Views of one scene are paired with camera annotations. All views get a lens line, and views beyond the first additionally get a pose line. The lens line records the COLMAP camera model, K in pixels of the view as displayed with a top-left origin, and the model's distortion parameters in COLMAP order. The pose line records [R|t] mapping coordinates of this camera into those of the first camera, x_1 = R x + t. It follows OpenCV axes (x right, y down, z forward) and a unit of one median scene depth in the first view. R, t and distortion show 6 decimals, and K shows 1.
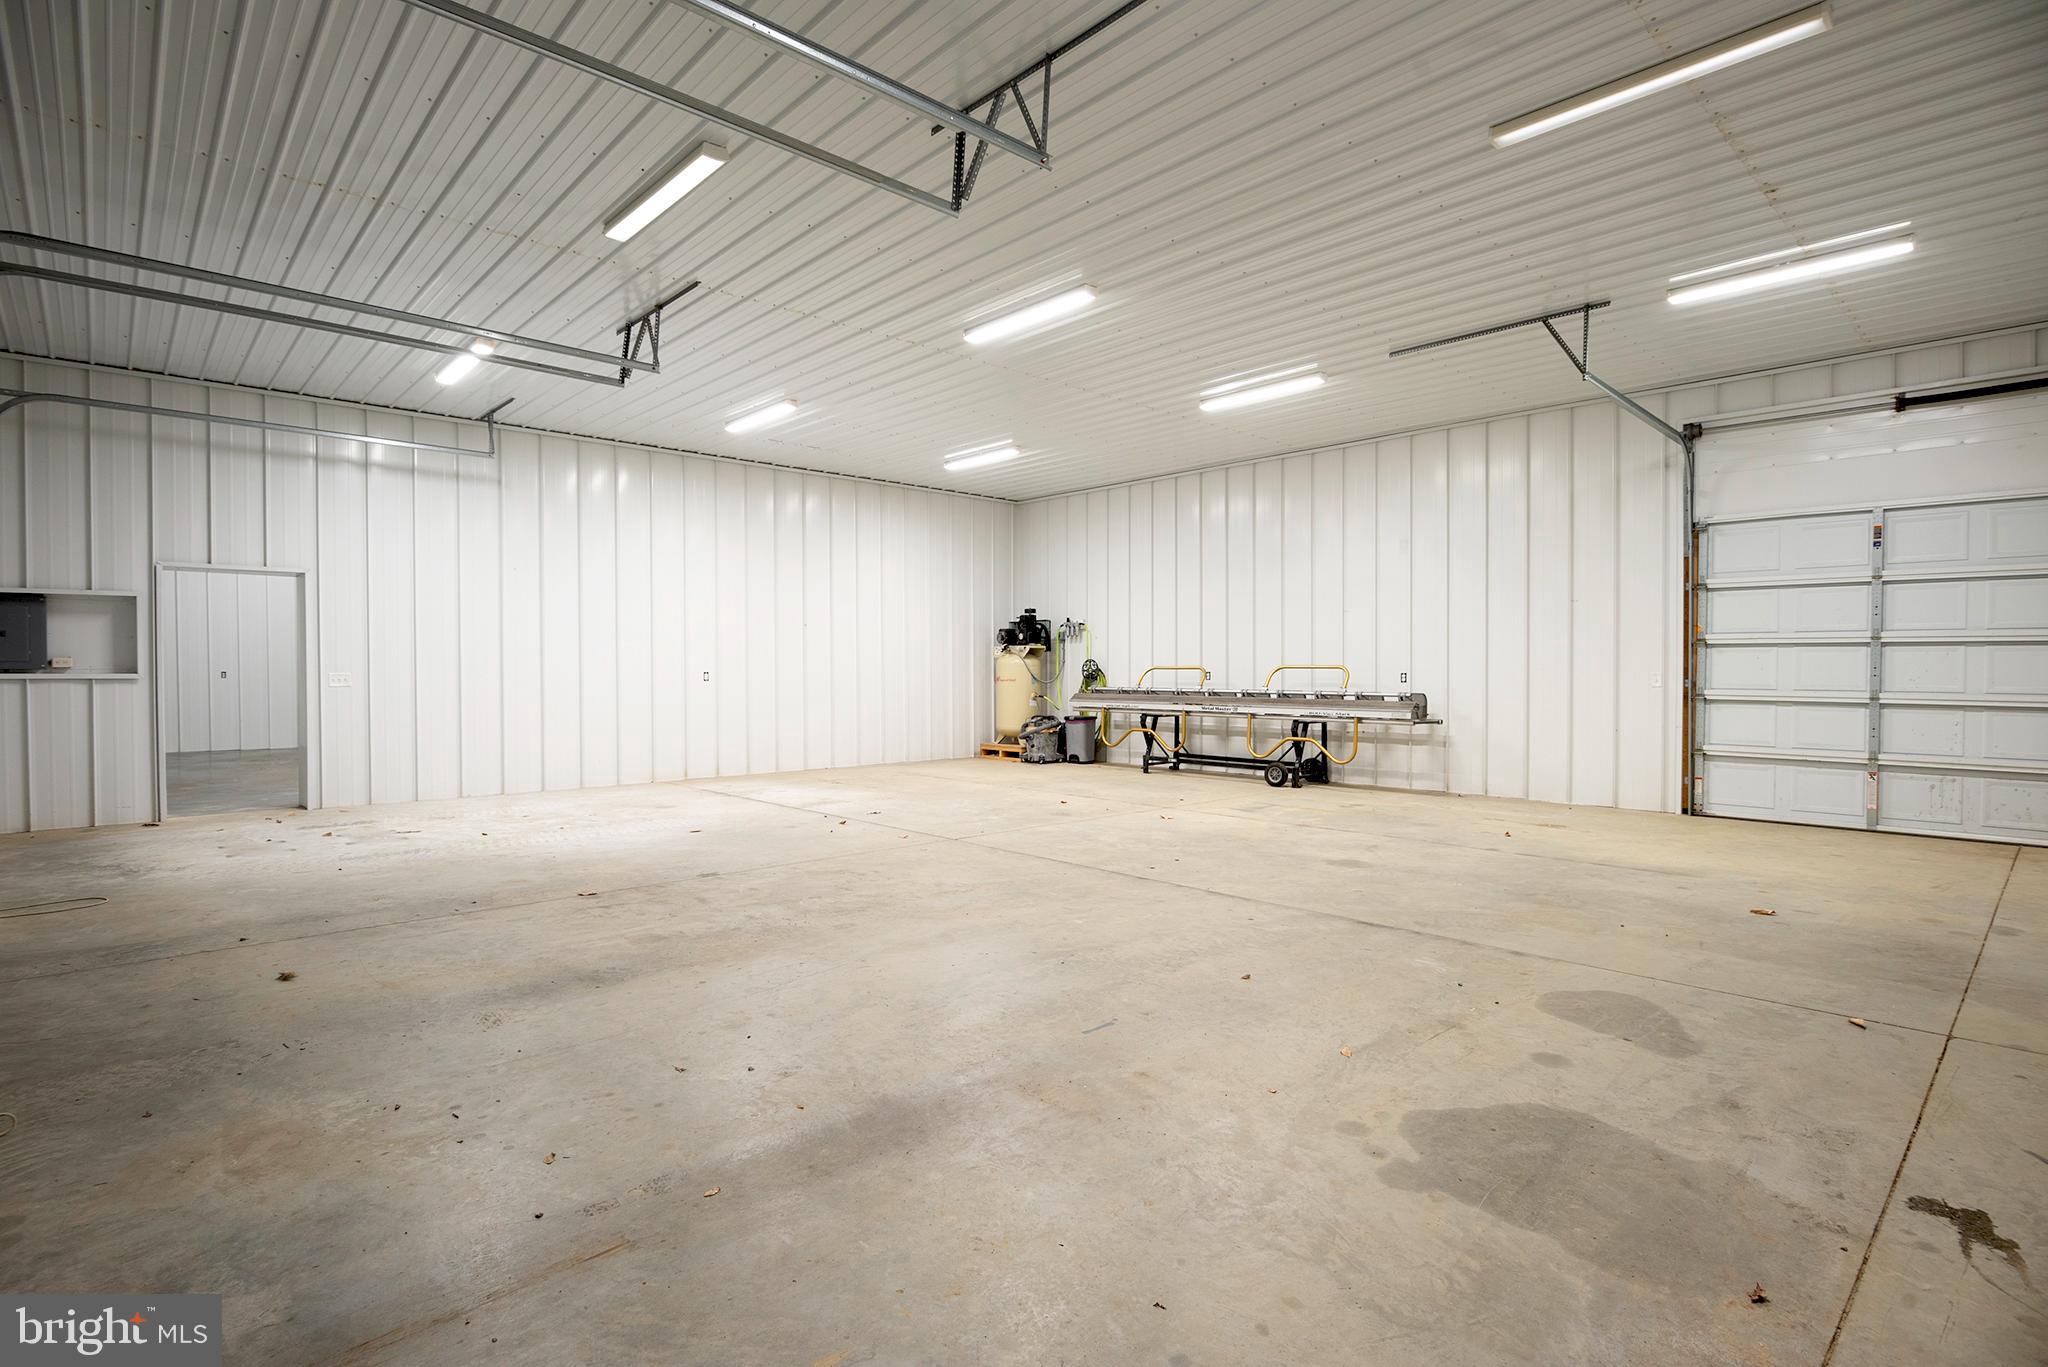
lens RADIAL K [[998.5, 0, 1025.5], [0, 998.5, 681.6], [0, 0, 1]] dist [-0.017638, -0.000129]
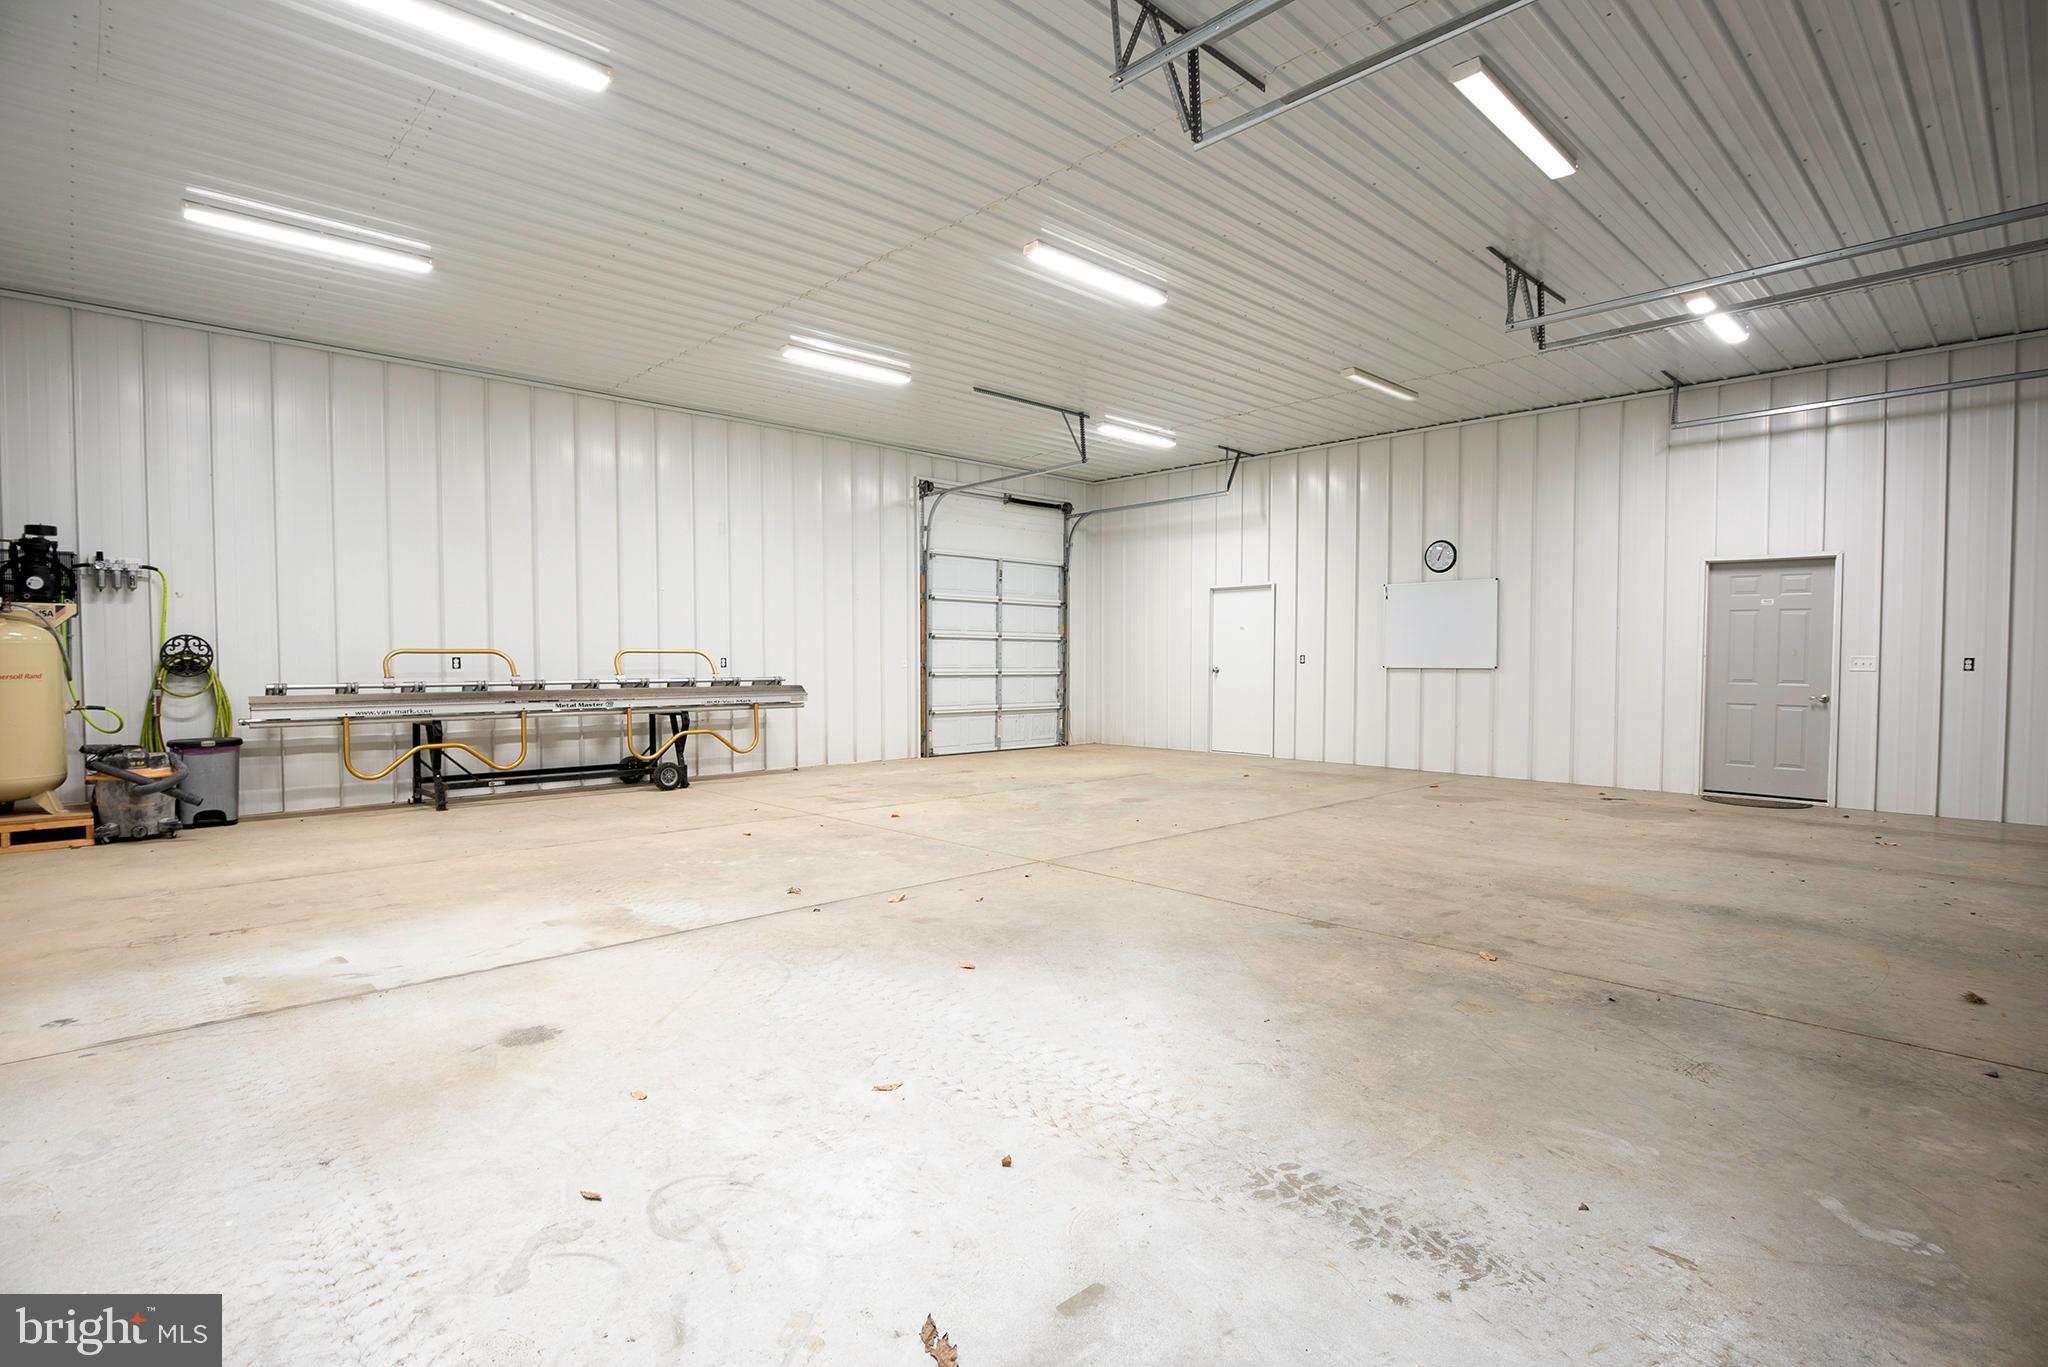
lens RADIAL K [[998.5, 0, 1025.5], [0, 998.5, 689.3], [0, 0, 1]] dist [-0.017638, -0.000129]
pose [[-0.012632, -0.034795, 0.999315, -0.729287], [0.011397, 0.999324, 0.034940, -0.010360], [-0.999855, 0.011830, -0.012227, 0.840267]]
